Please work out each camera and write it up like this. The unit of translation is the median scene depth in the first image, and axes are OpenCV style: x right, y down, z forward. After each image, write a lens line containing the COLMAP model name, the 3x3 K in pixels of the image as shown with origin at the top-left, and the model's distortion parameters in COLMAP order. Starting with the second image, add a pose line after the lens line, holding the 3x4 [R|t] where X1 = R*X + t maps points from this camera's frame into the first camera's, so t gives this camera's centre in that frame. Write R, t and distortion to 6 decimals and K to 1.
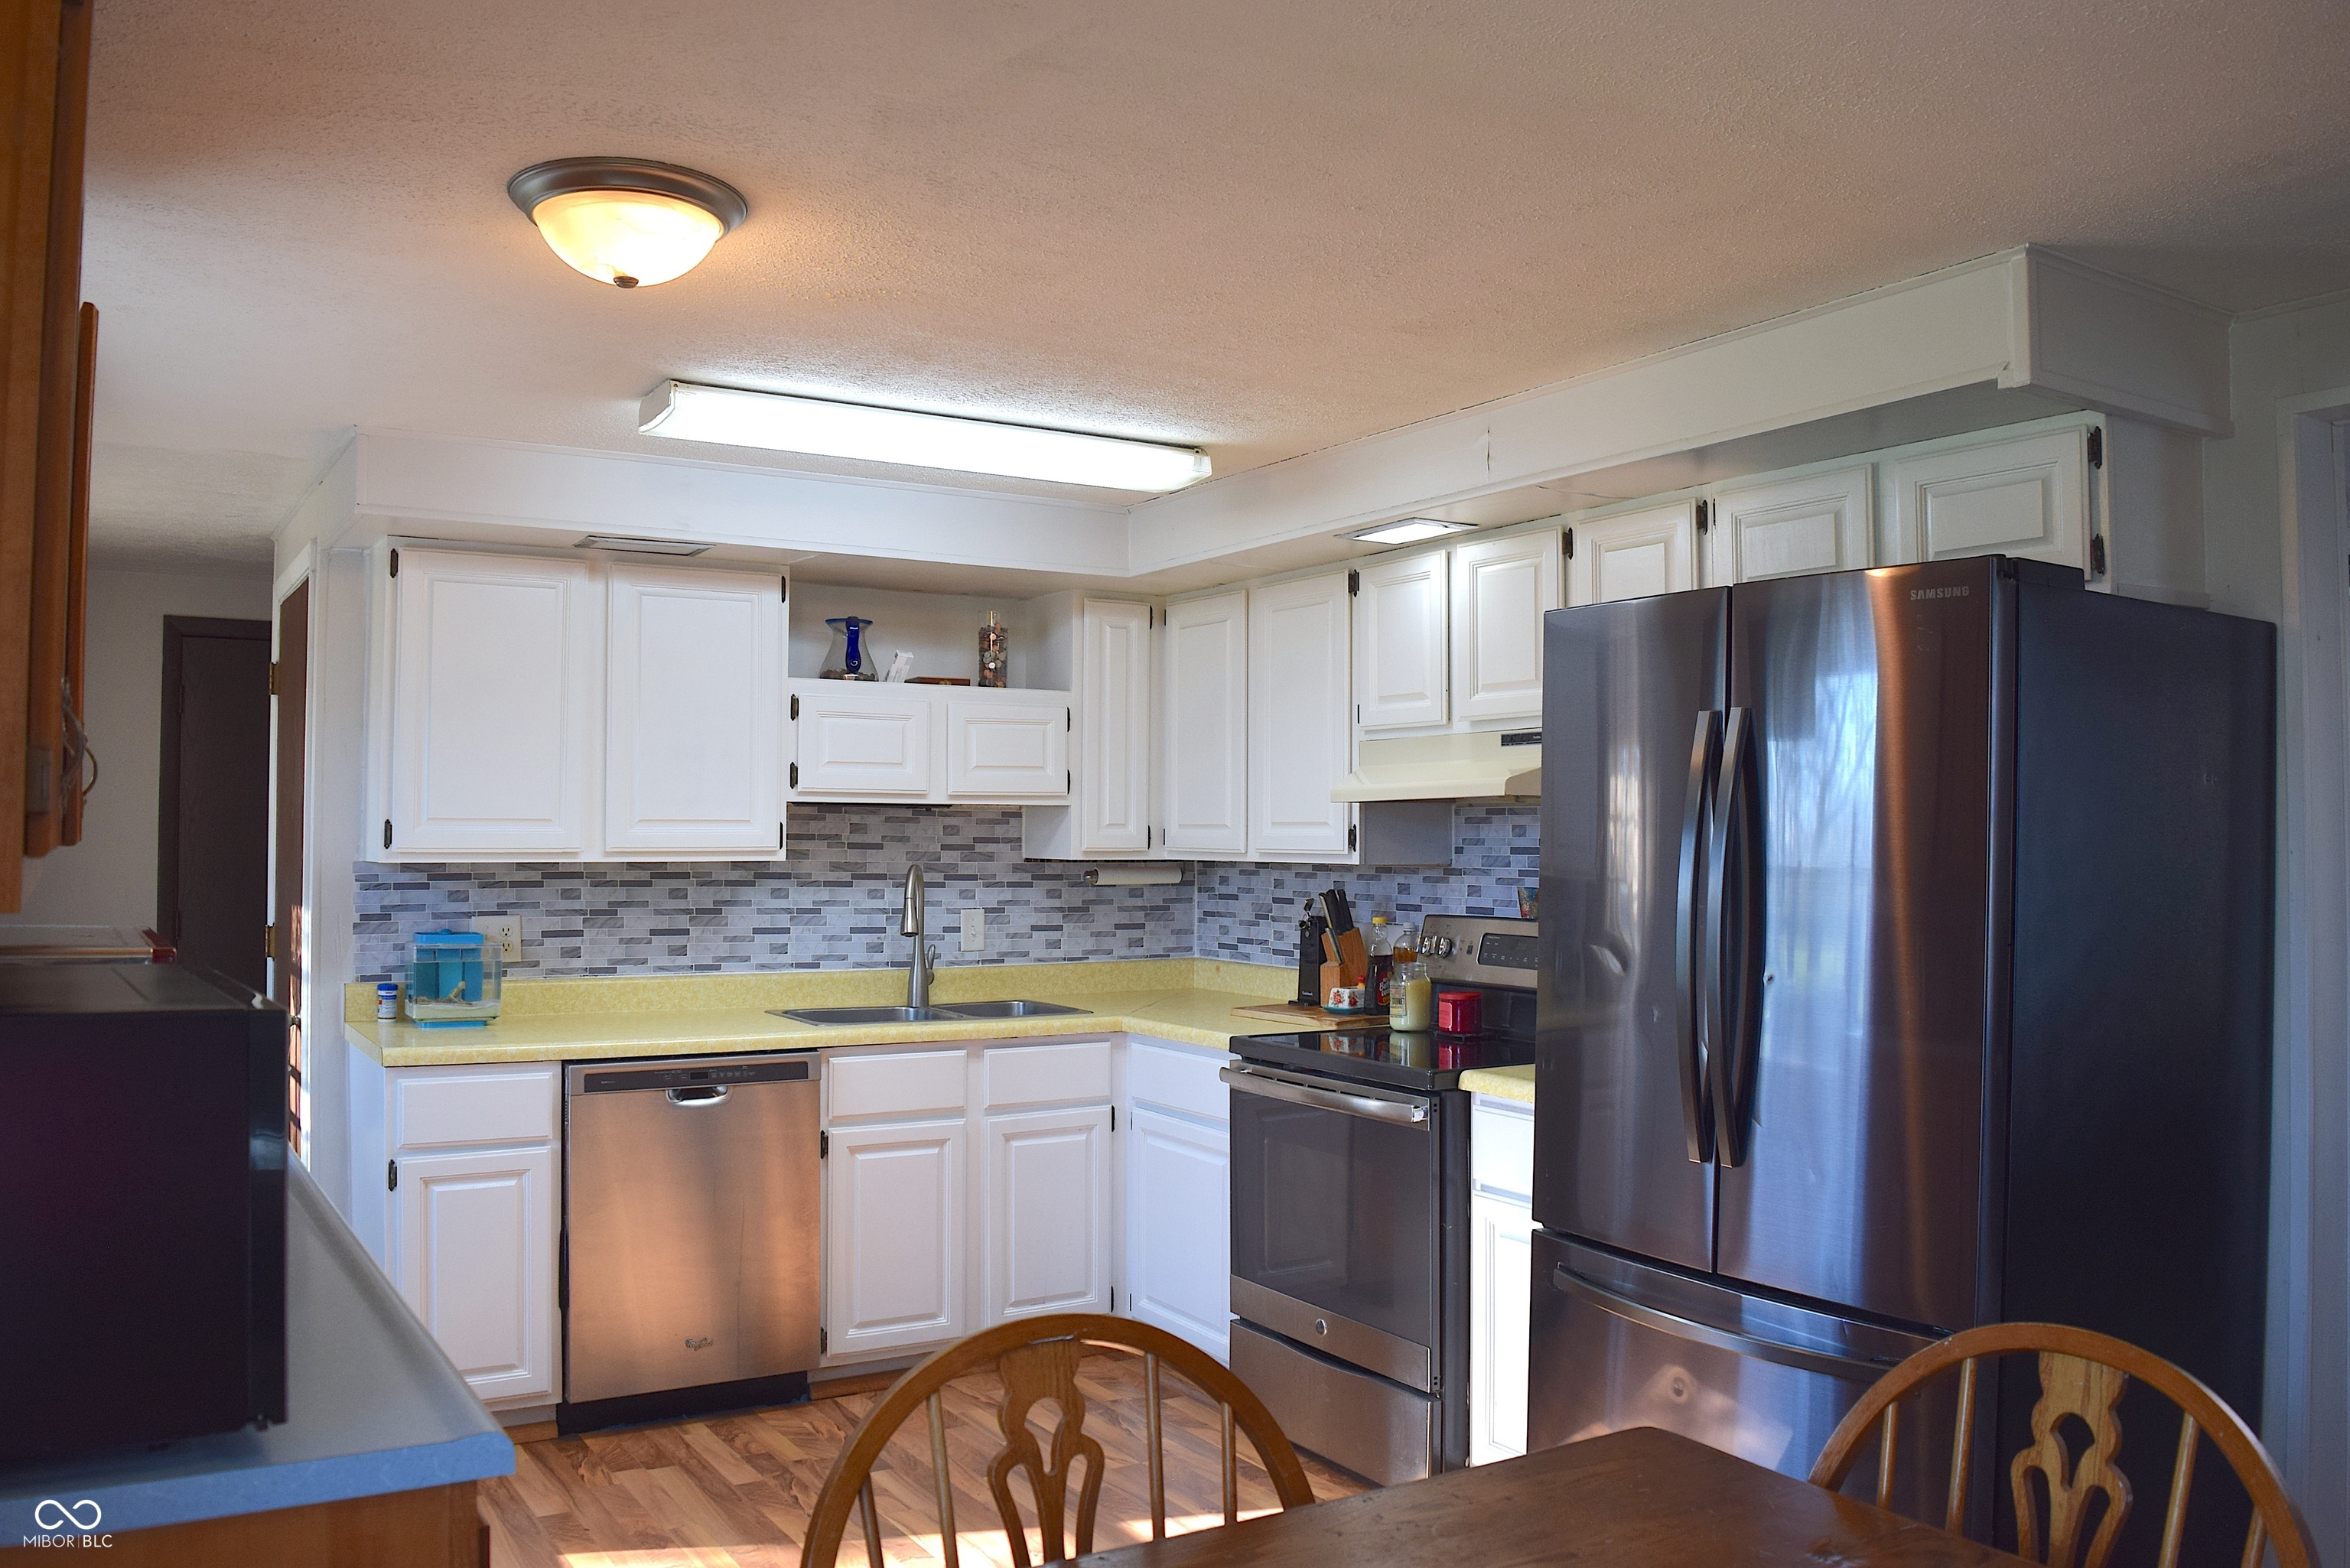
lens RADIAL K [[1852.5, 0, 1152.8], [0, 1852.5, 781.4], [0, 0, 1]] dist [-0.101267, 0.030950]
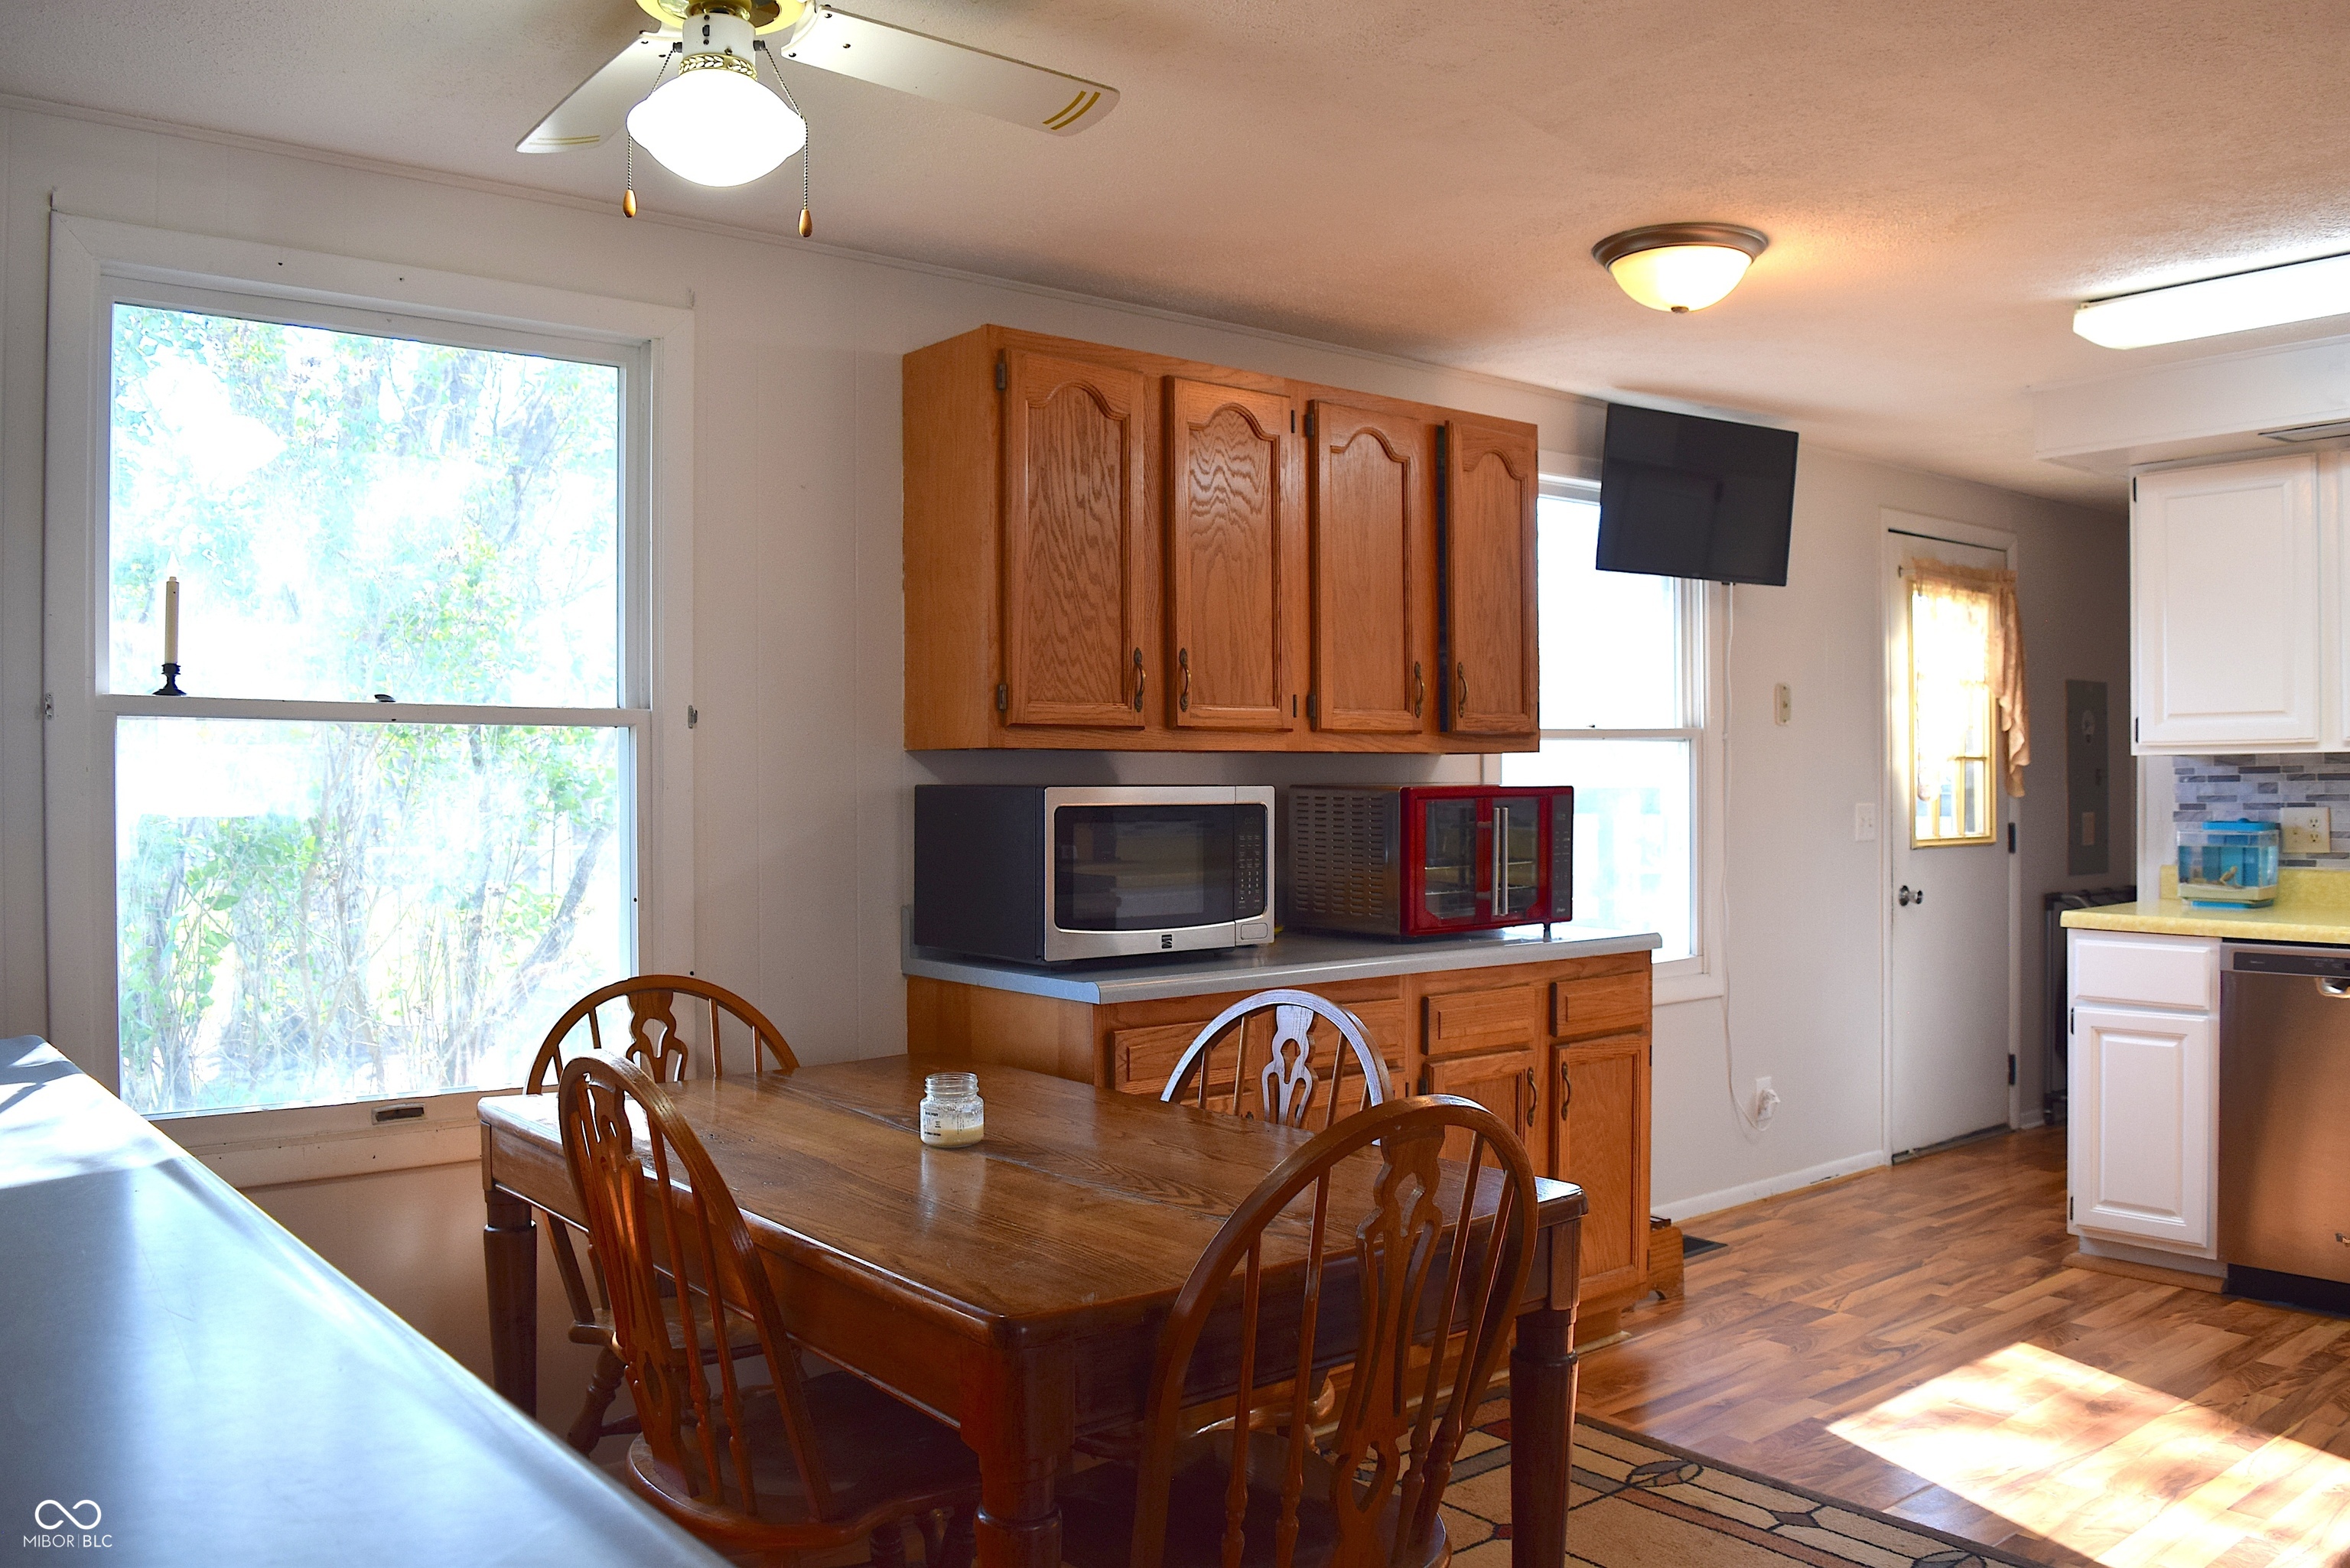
lens RADIAL K [[1852.5, 0, 1183.5], [0, 1852.5, 784.7], [0, 0, 1]] dist [-0.101267, 0.030950]
pose [[0.134287, -0.006303, -0.990922, 0.589444], [0.038676, 0.999251, -0.001115, 0.040029], [0.990187, -0.038175, 0.134431, 0.255538]]
